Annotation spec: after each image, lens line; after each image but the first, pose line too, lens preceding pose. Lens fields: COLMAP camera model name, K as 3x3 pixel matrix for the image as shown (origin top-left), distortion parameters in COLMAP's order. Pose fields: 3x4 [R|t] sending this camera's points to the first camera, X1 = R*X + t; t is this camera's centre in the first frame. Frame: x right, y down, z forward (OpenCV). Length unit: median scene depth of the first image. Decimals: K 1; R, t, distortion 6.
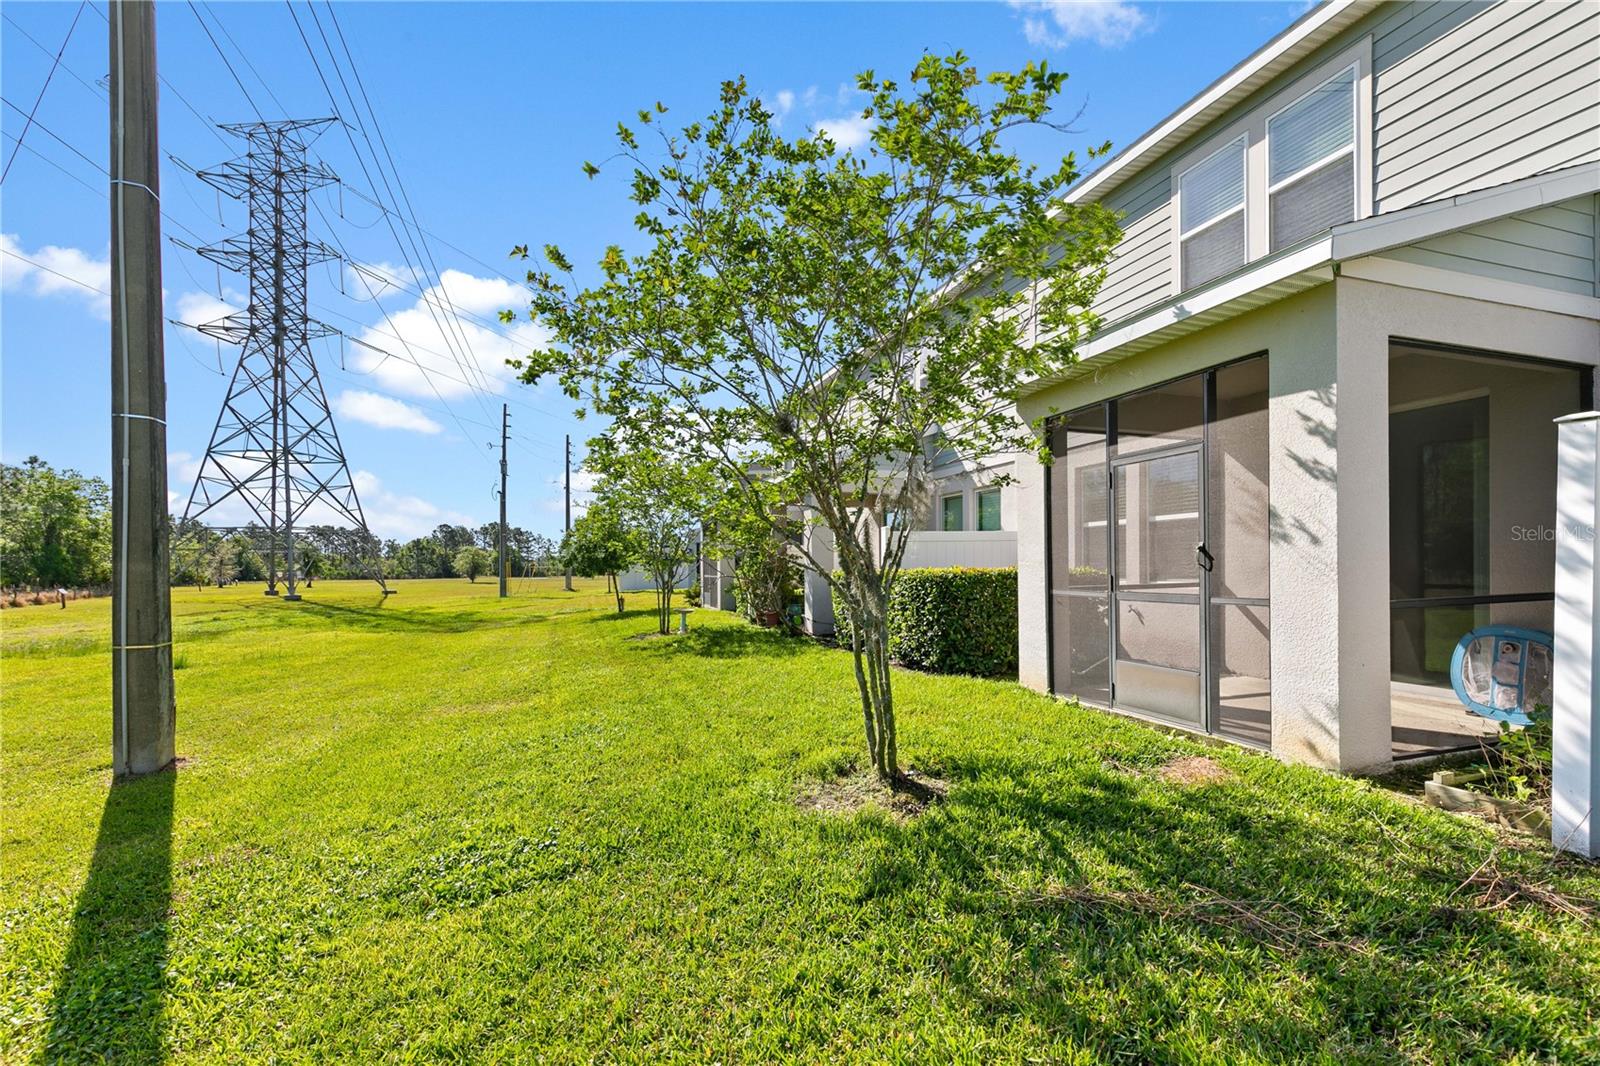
lens RADIAL K [[710.5, 0, 801.8], [0, 710.5, 549.7], [0, 0, 1]] dist [0.005457, 0.000622]
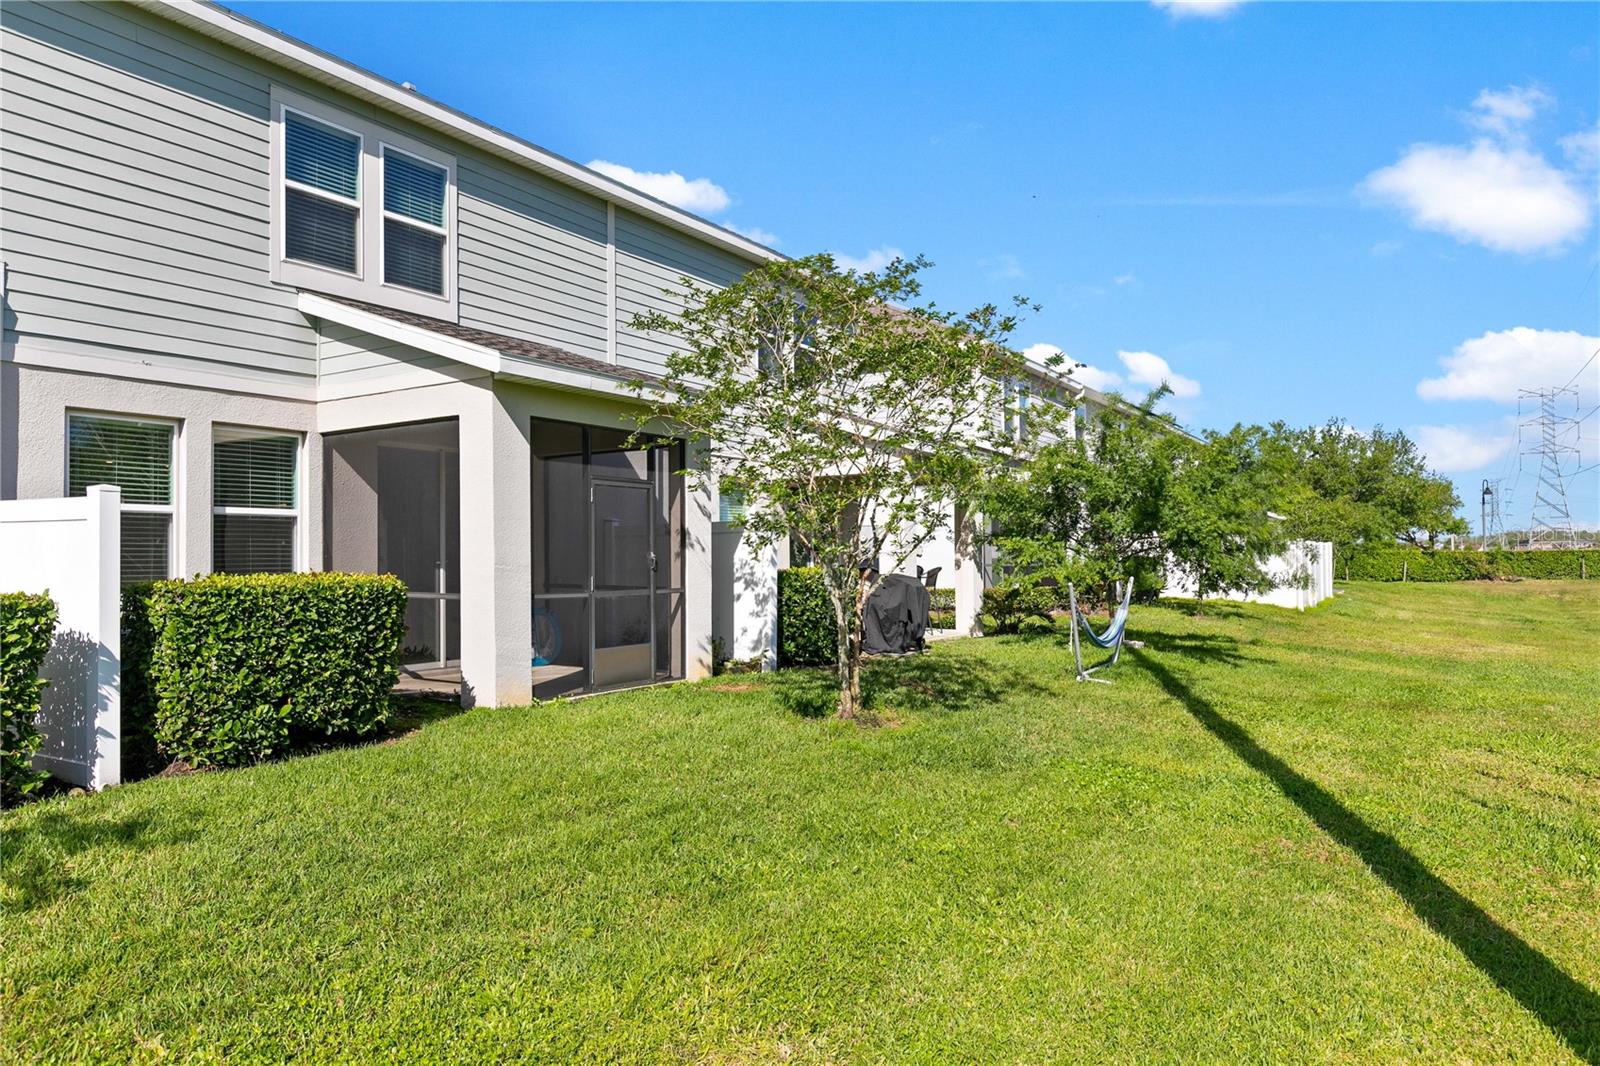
lens RADIAL K [[1083.6, 0, 798.0], [0, 1083.6, 572.3], [0, 0, 1]] dist [-0.000533, 0.000737]
pose [[-0.628949, 0.018596, 0.777224, -1.055209], [0.006050, 0.999801, -0.019026, 0.066556], [-0.777423, -0.007264, -0.628936, 1.683590]]
